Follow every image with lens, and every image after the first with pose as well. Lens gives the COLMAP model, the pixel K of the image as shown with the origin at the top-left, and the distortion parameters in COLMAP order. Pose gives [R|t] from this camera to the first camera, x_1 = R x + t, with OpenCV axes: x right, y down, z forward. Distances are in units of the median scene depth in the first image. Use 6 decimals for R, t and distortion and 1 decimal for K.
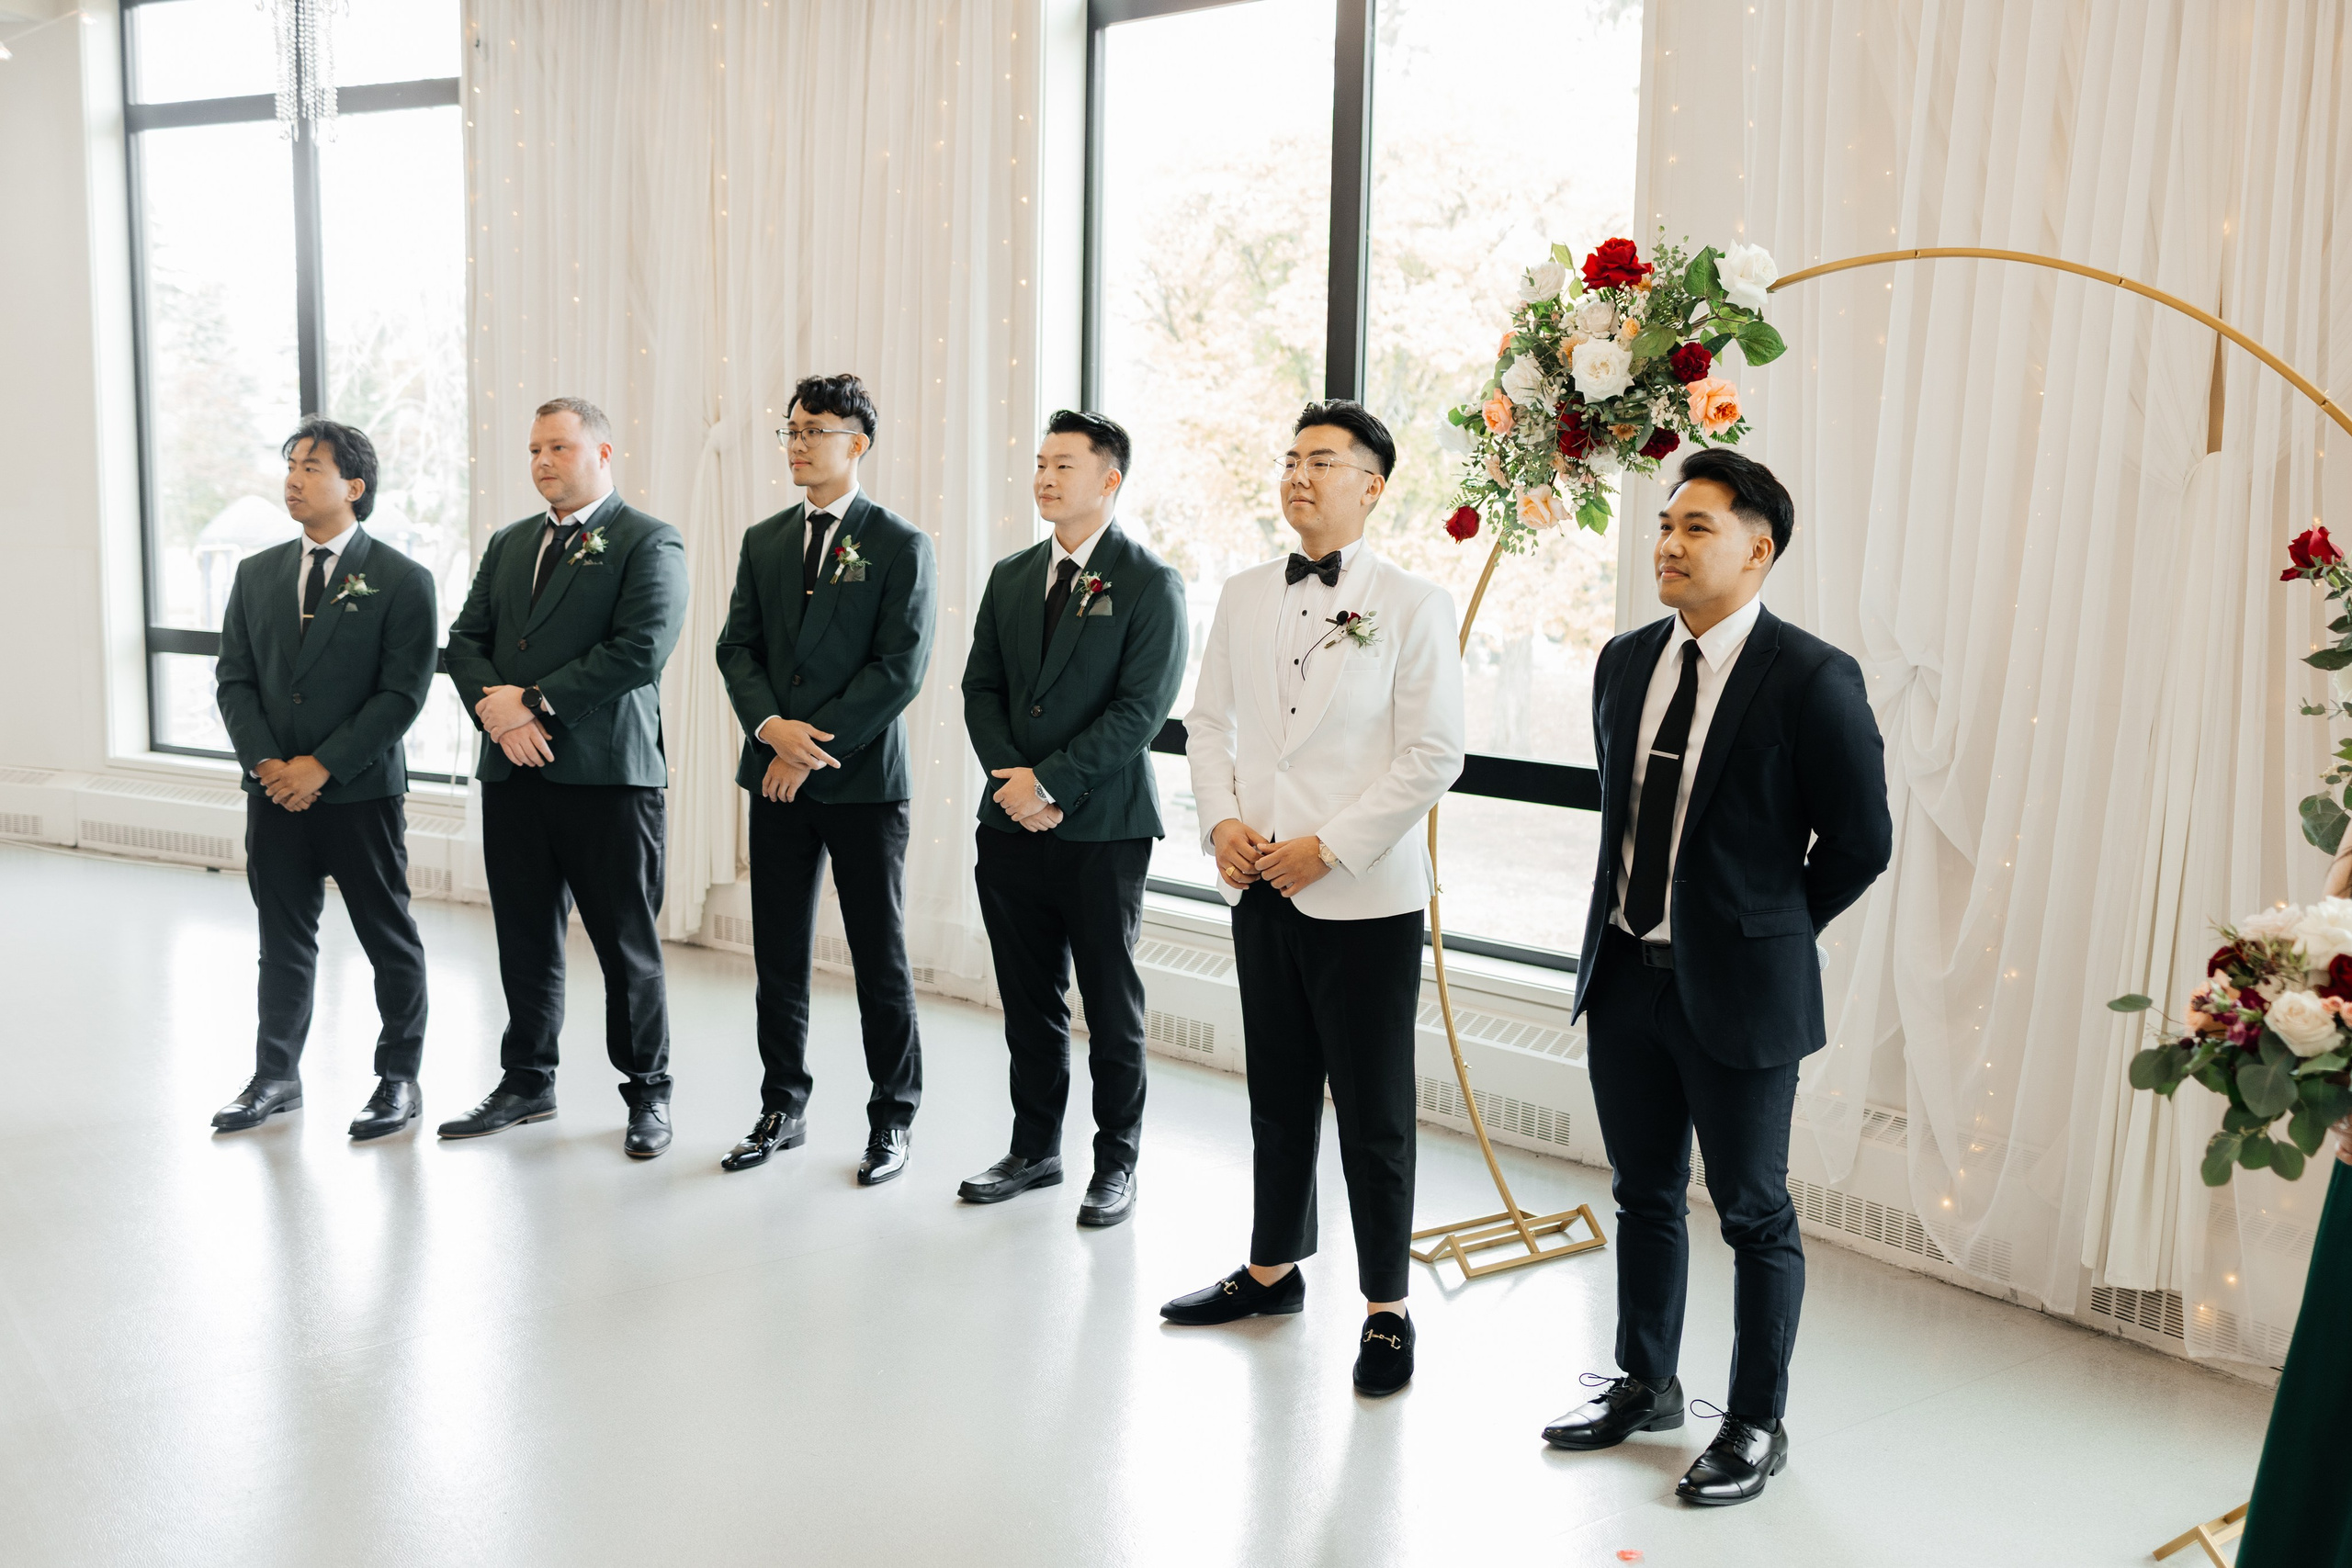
lens RADIAL K [[2334.7, 0, 1173.0], [0, 2334.7, 790.2], [0, 0, 1]] dist [0.005902, 0.007663]
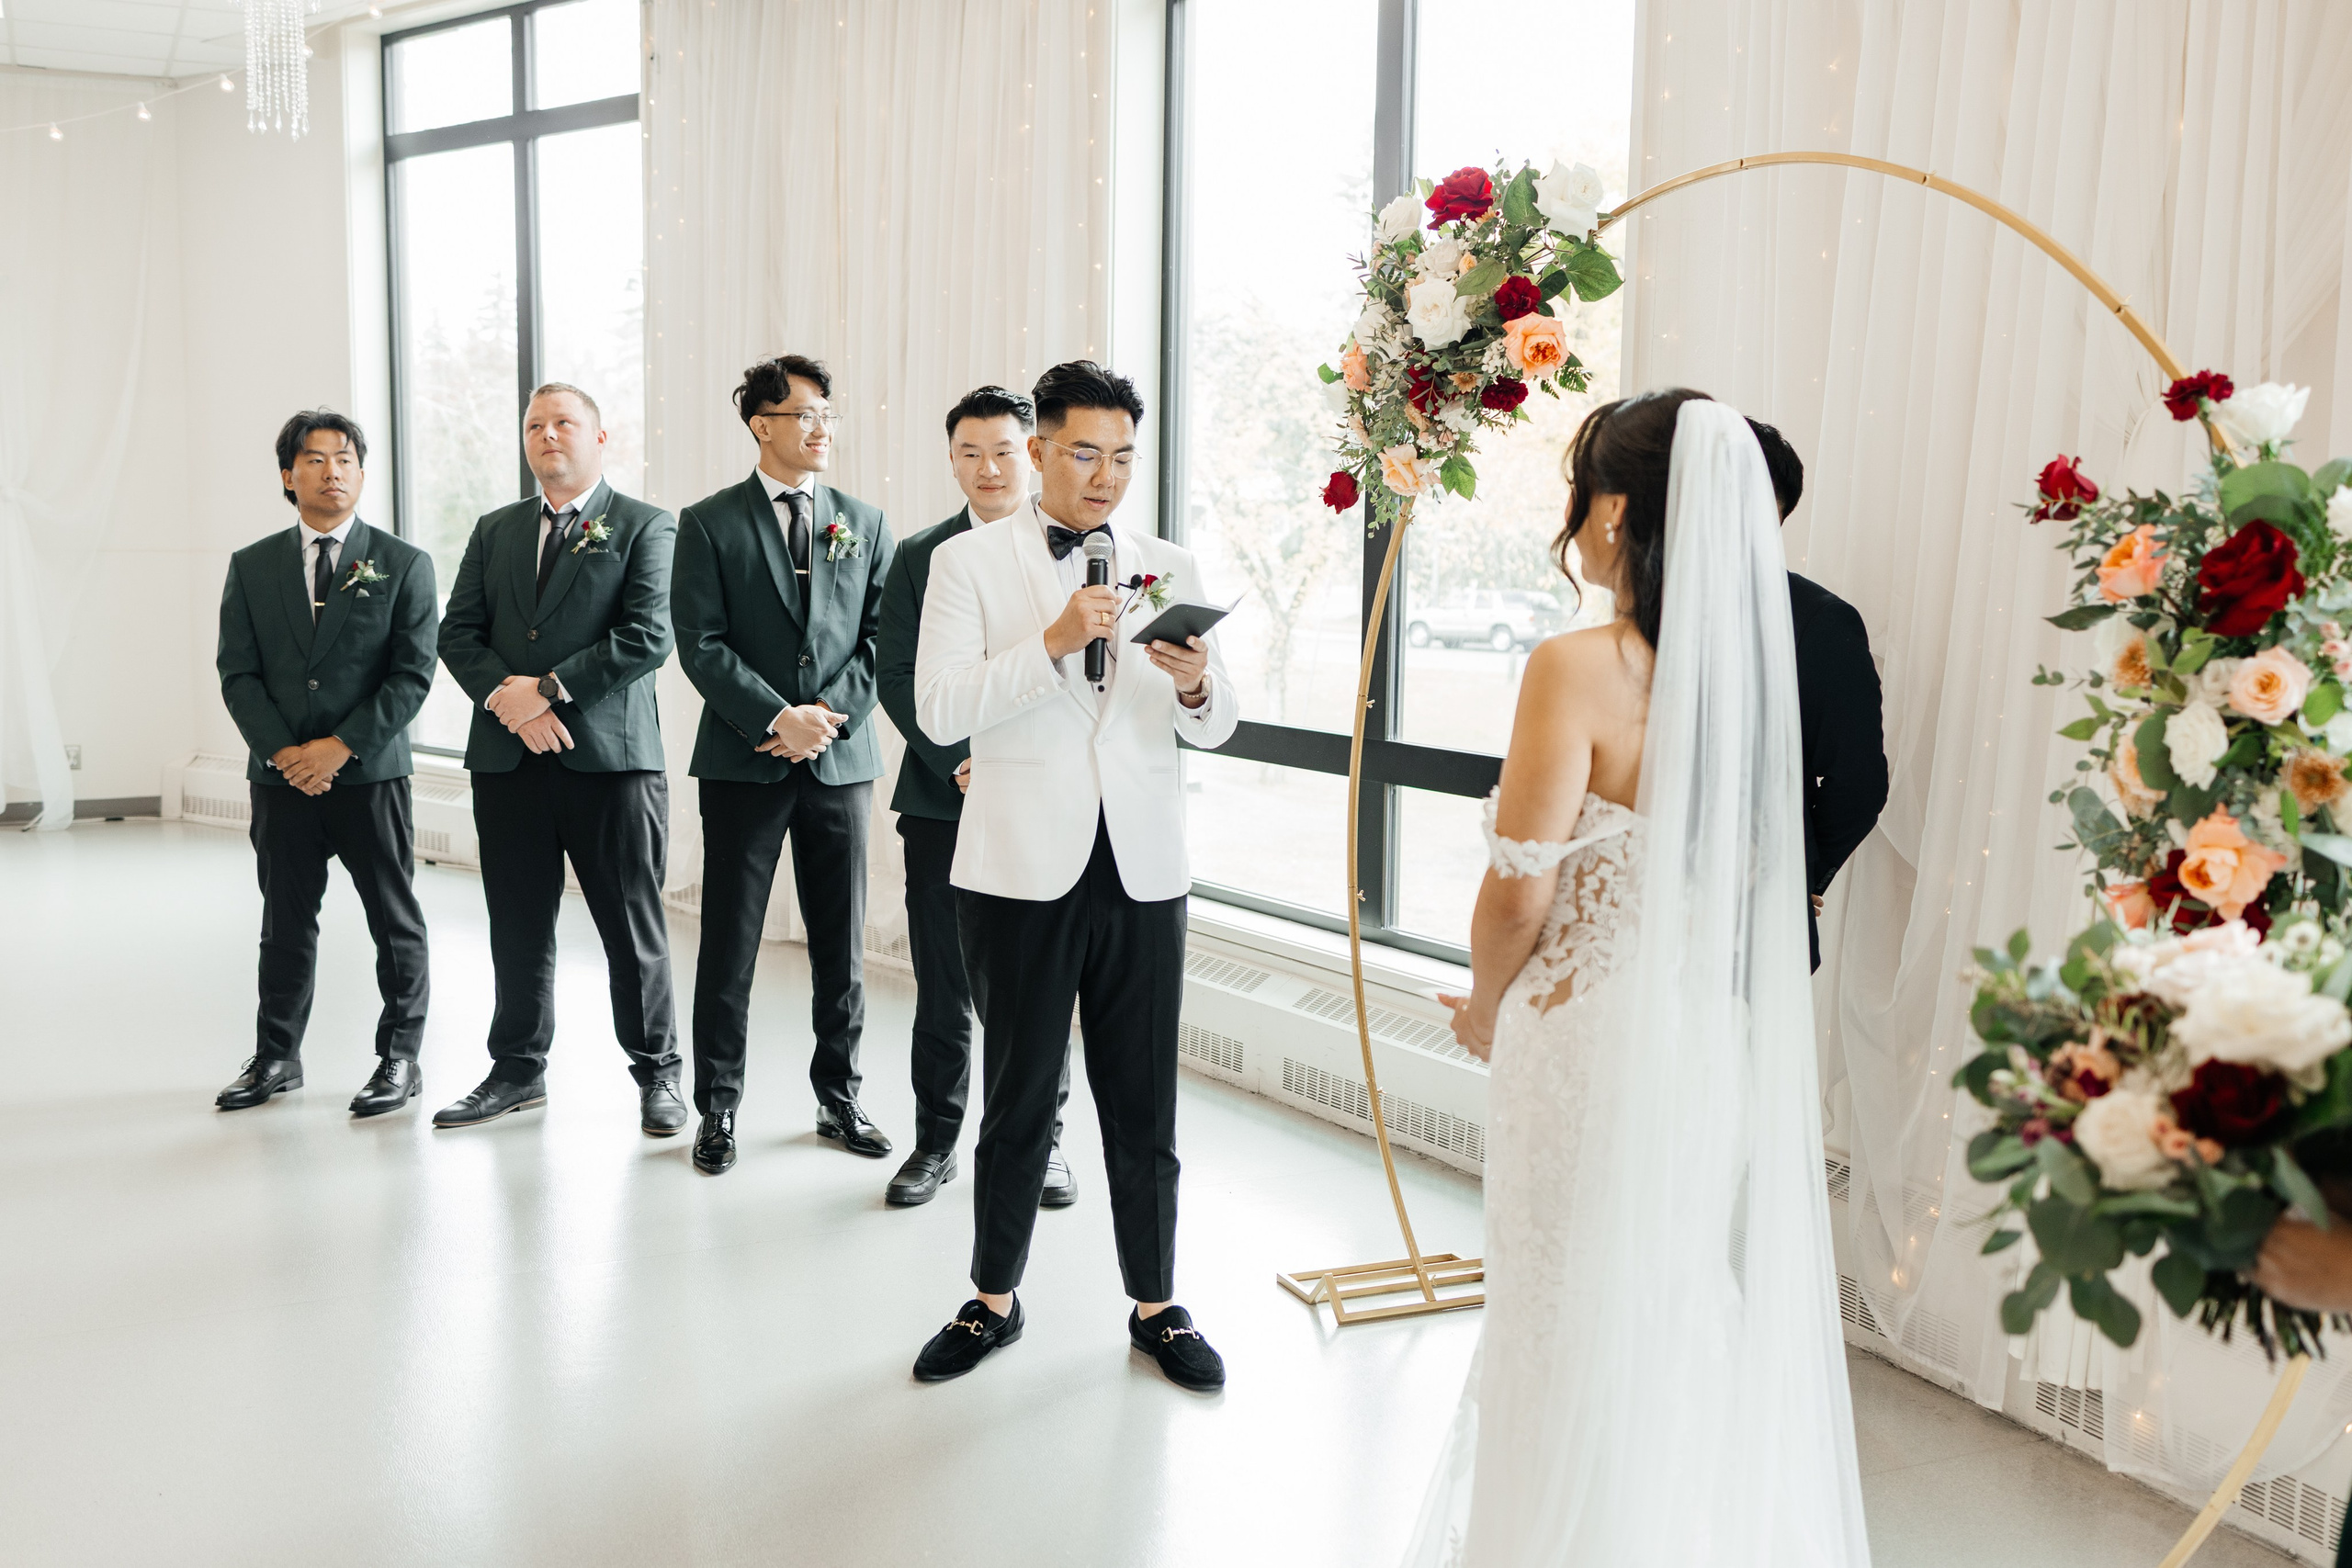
lens RADIAL K [[2330.9, 0, 1171.8], [0, 2330.9, 784.8], [0, 0, 1]] dist [-0.009433, -0.001665]
pose [[0.978614, 0.017702, -0.204941, 0.250956], [-0.021016, 0.999681, -0.014003, 0.014301], [0.204628, 0.018011, 0.978674, 0.102067]]
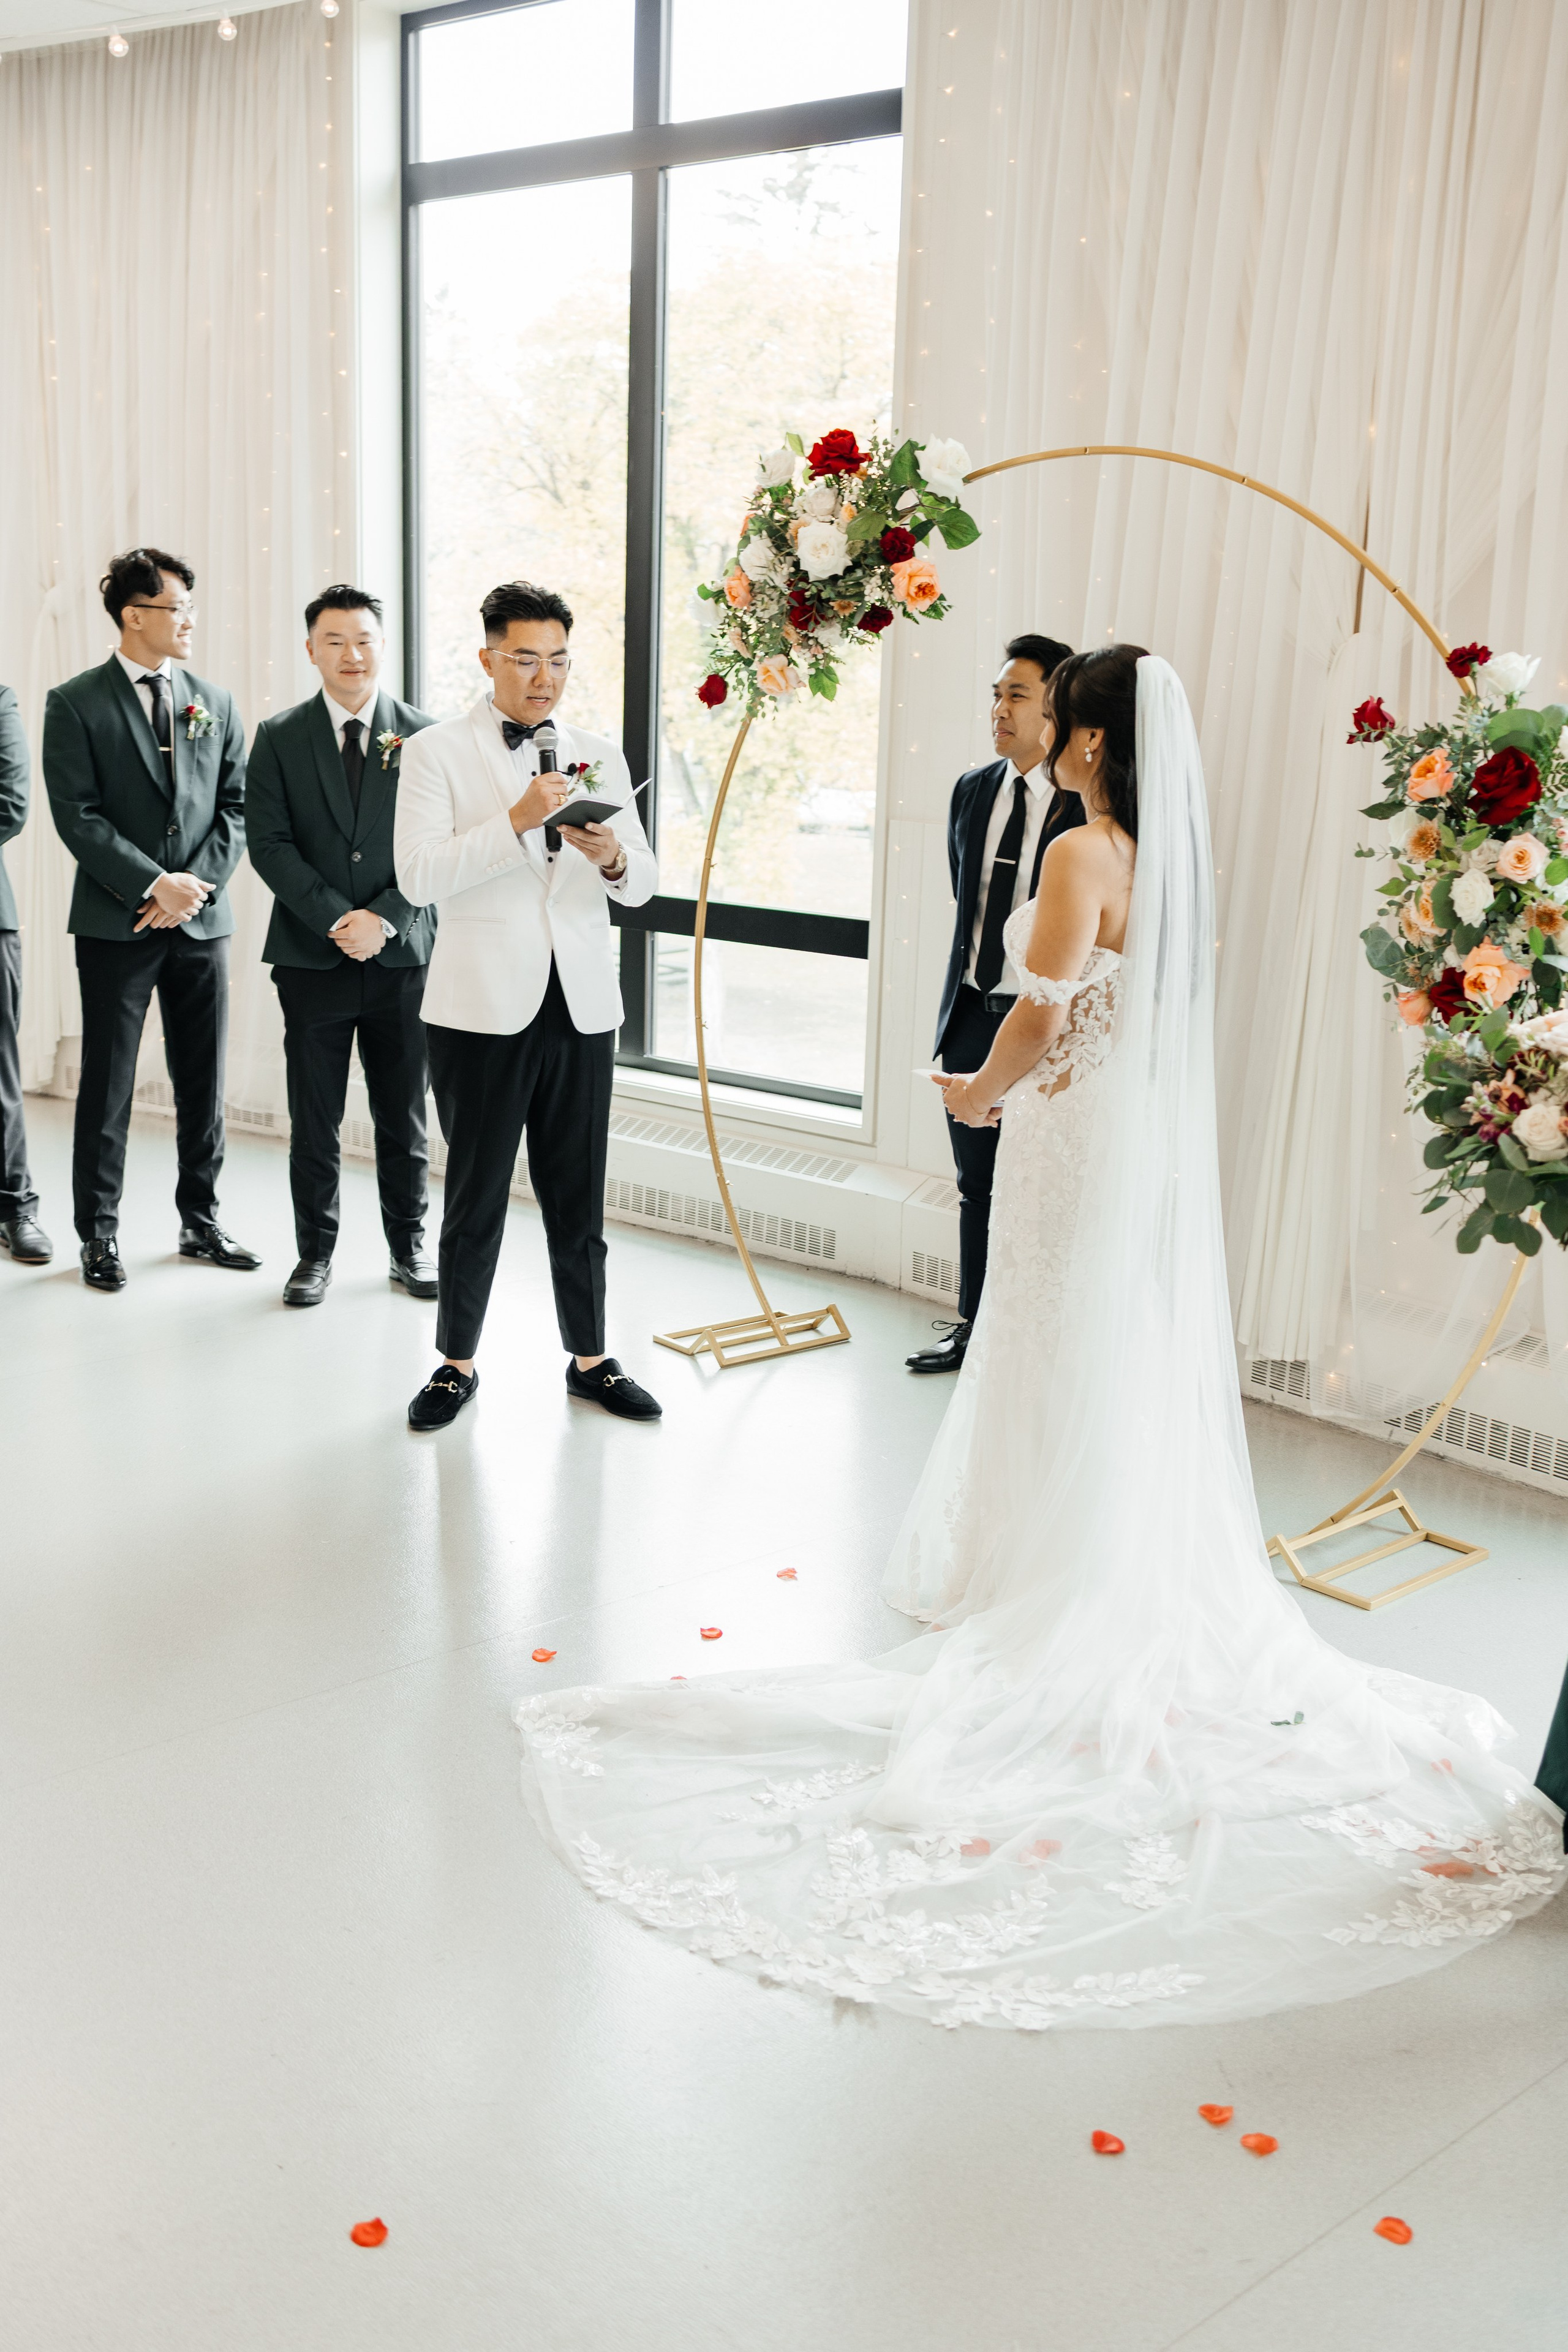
lens RADIAL K [[2328.5, 0, 792.2], [0, 2328.5, 1186.8], [0, 0, 1]] dist [-0.000760, 0.004877]
pose [[0.996324, -0.009354, 0.085158, 0.066498], [0.001333, 0.995594, 0.093757, 0.016479], [-0.085659, -0.093299, 0.991946, -0.118473]]
